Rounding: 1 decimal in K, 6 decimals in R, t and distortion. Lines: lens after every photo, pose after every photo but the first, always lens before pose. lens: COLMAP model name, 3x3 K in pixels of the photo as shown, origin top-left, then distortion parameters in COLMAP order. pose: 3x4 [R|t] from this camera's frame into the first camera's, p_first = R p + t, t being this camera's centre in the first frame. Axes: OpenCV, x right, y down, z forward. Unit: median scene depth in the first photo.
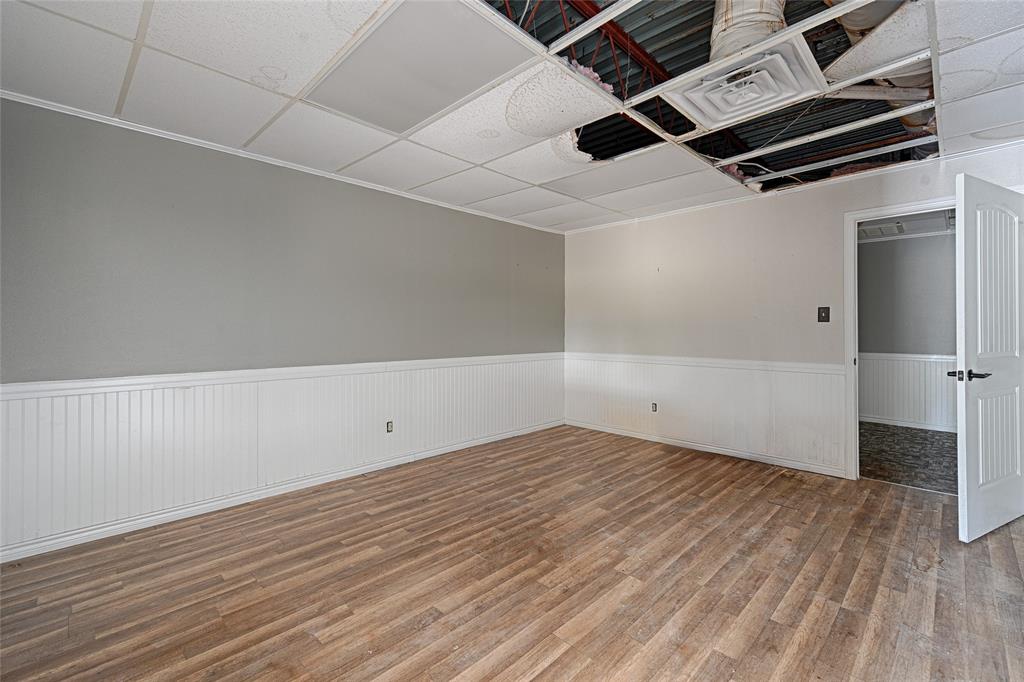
lens RADIAL K [[444.3, 0, 522.8], [0, 444.3, 335.1], [0, 0, 1]] dist [0.009453, -0.000119]
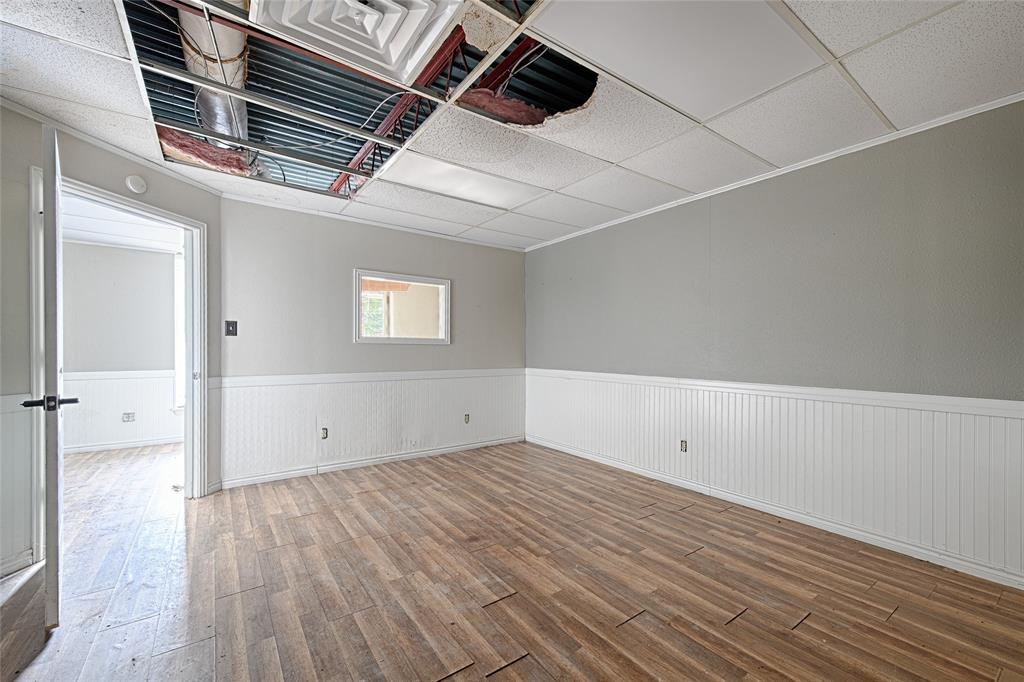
lens RADIAL K [[417.8, 0, 520.8], [0, 417.8, 346.3], [0, 0, 1]] dist [0.000332, 0.000152]
pose [[-0.162821, -0.001023, -0.986655, 0.895479], [-0.018281, 0.999831, 0.001980, -0.006969], [0.986486, 0.018360, -0.162812, 1.092892]]
